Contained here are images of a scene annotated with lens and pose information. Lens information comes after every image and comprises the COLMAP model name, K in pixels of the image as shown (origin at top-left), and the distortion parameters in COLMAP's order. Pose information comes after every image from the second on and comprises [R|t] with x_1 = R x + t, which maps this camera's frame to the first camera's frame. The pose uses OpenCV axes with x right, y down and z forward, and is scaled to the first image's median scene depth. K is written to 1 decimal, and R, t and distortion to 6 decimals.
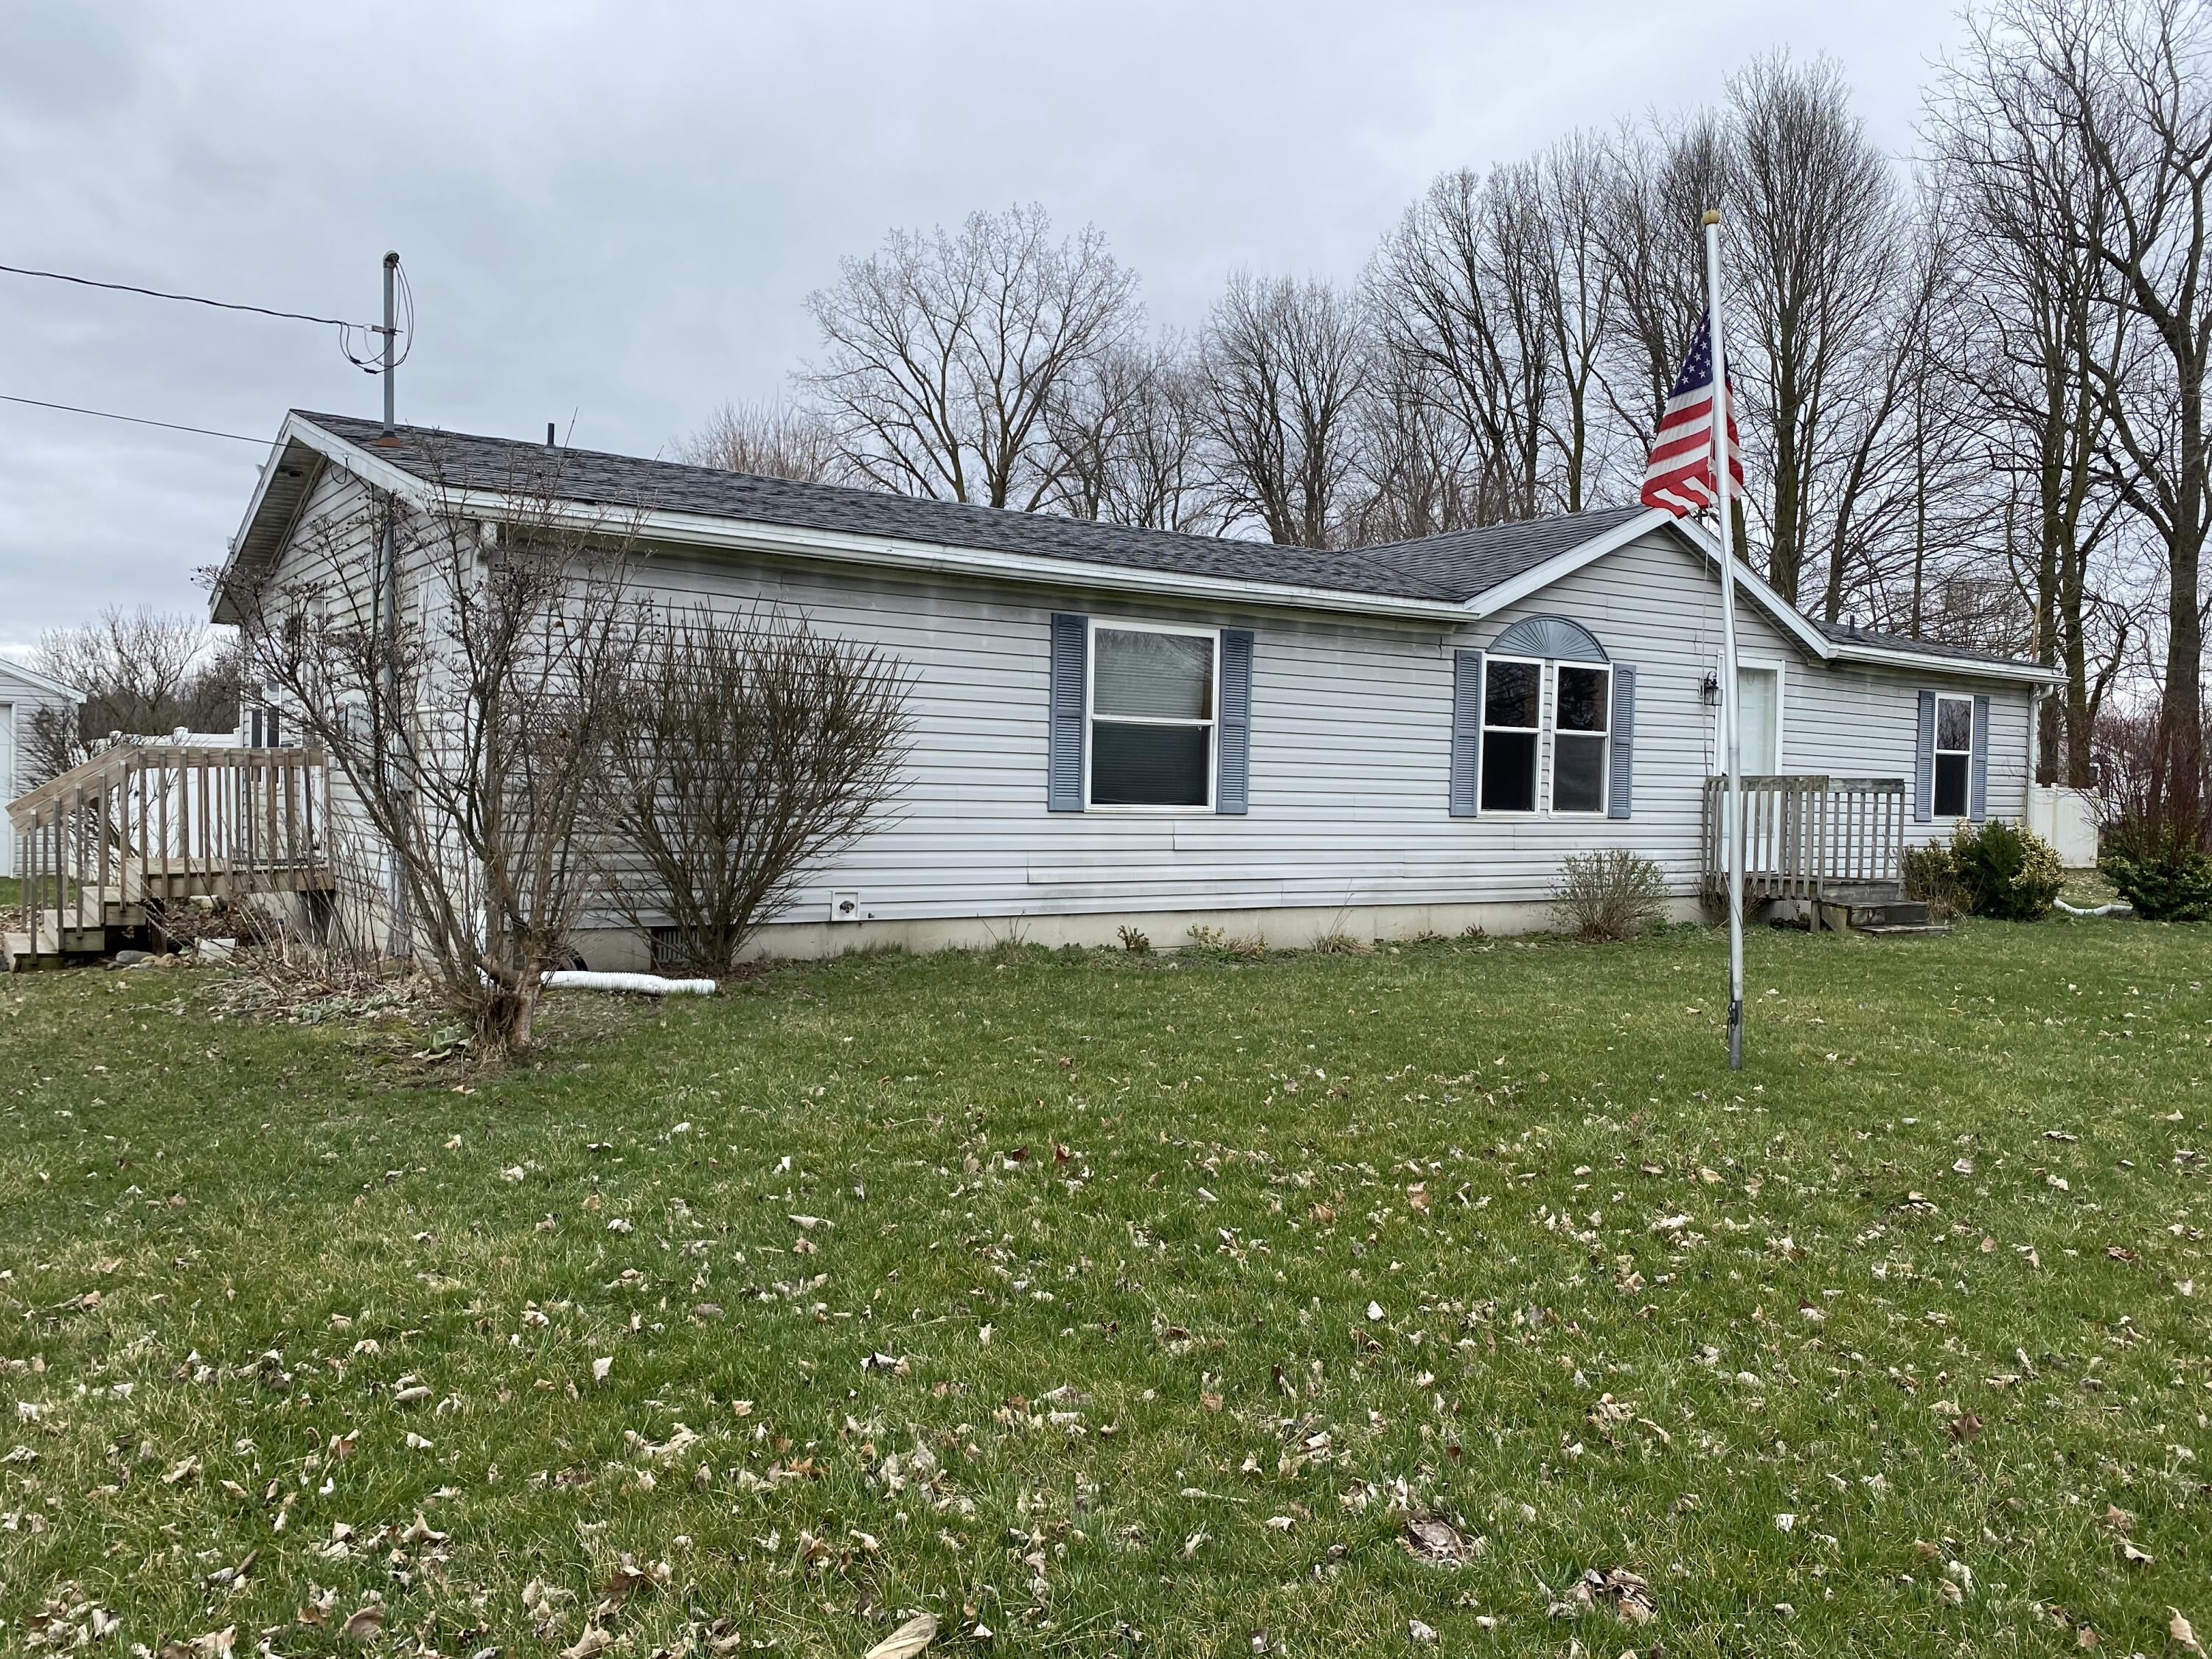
lens RADIAL K [[1609.6, 0, 1061.7], [0, 1609.6, 880.4], [0, 0, 1]] dist [0.100487, -0.201128]
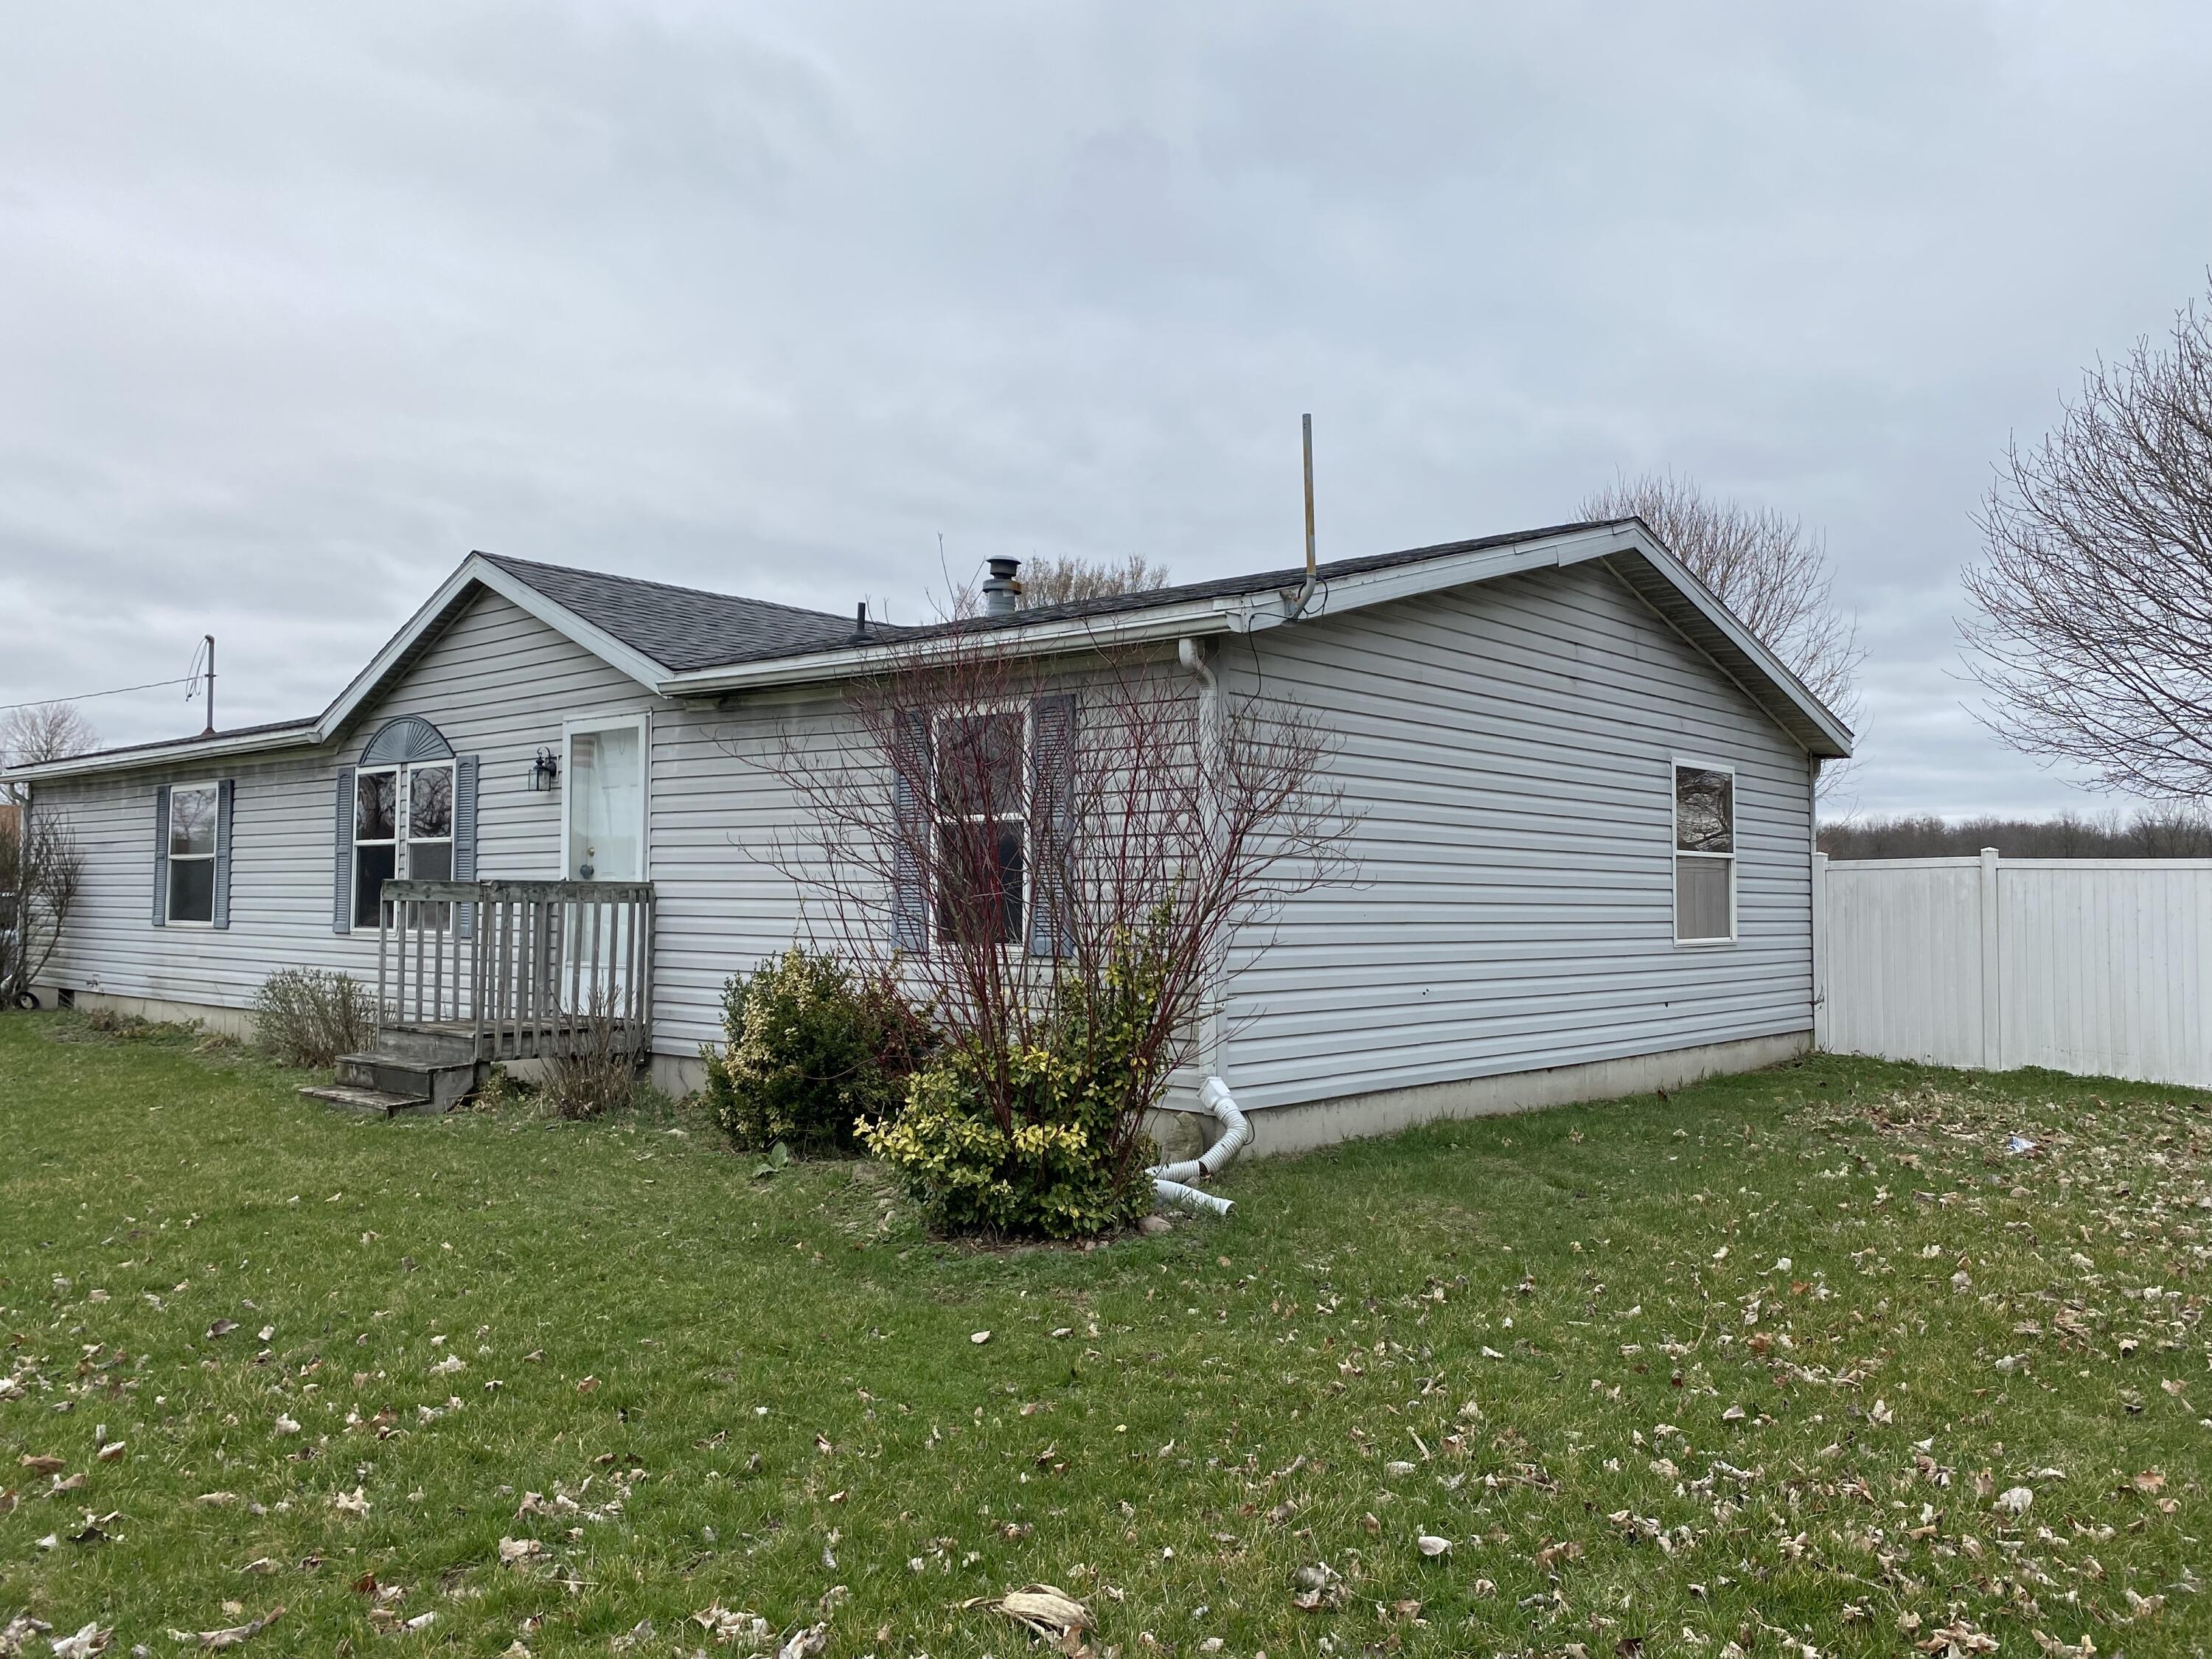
lens RADIAL K [[1663.1, 0, 1114.3], [0, 1663.1, 840.3], [0, 0, 1]] dist [0.045964, -0.070116]
pose [[0.273909, -0.052801, -0.960305, 1.361926], [-0.054117, 0.996064, -0.070203, -0.049009], [0.960232, 0.071198, 0.269973, 1.165226]]
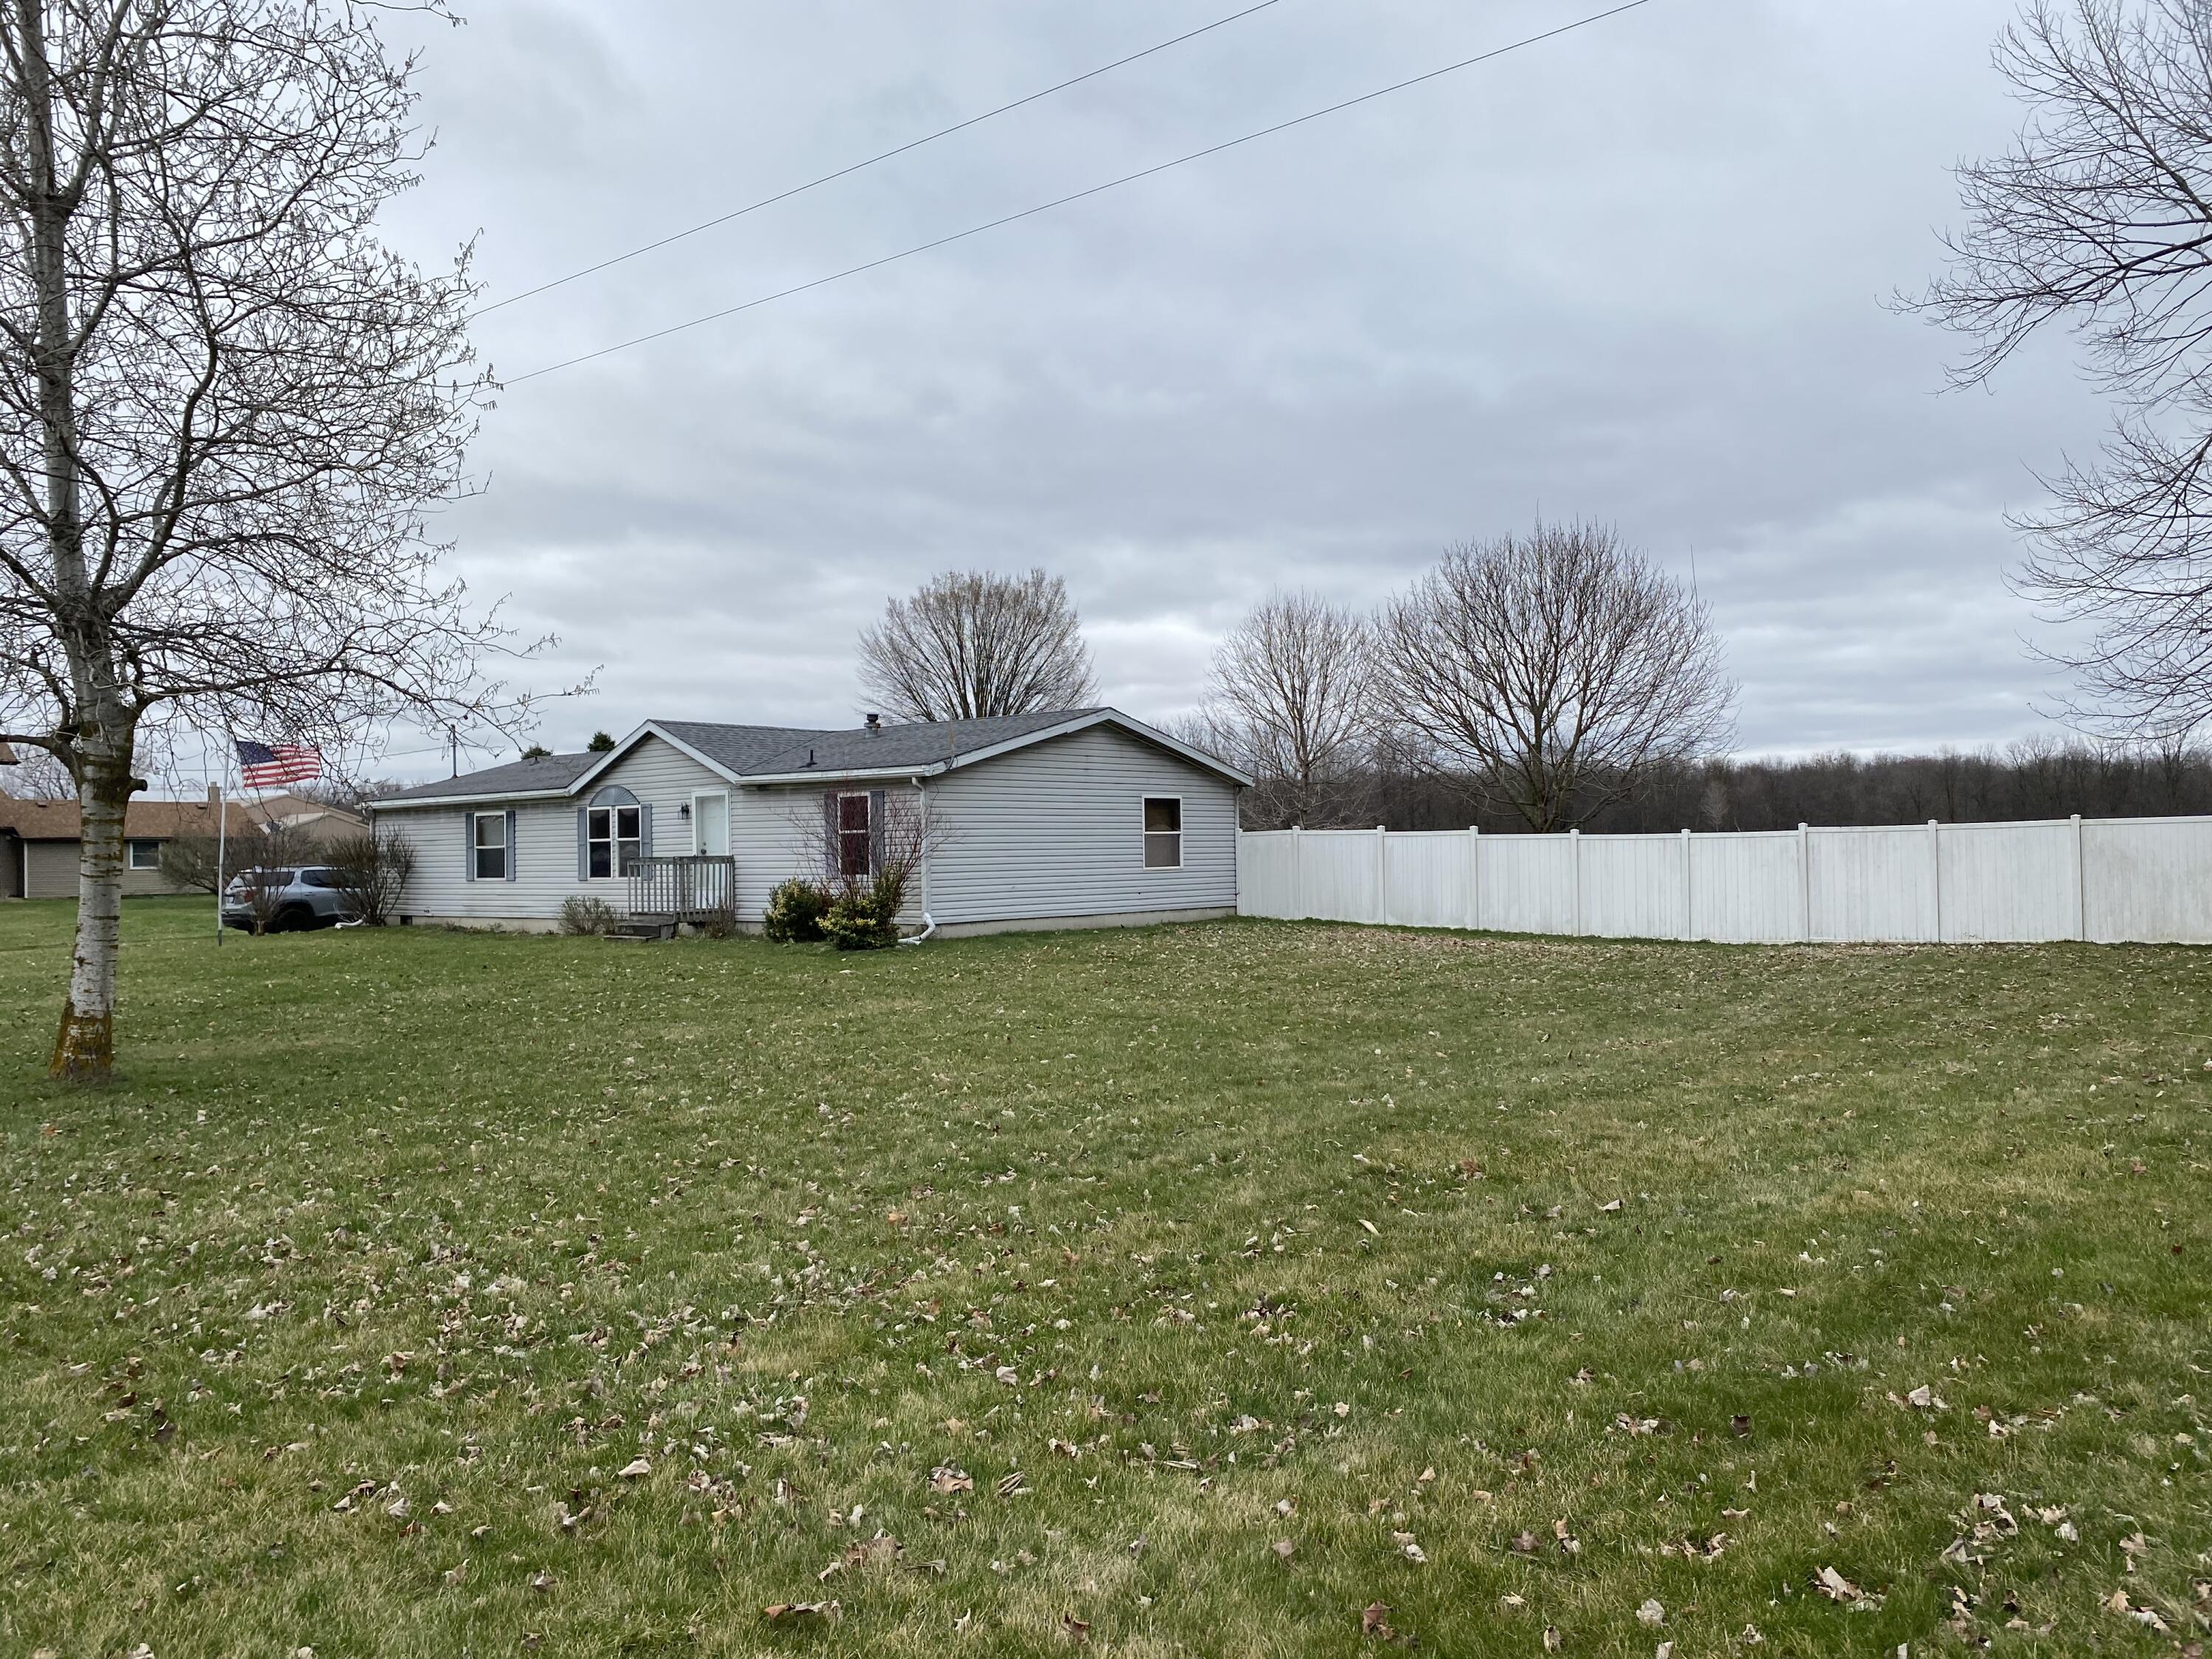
lens RADIAL K [[1653.8, 0, 1101.4], [0, 1653.8, 814.9], [0, 0, 1]] dist [0.152269, -0.279380]
pose [[0.291872, -0.046083, -0.955347, 2.664863], [-0.029758, 0.997918, -0.057228, -0.018360], [0.955994, 0.045133, 0.289893, 1.002705]]
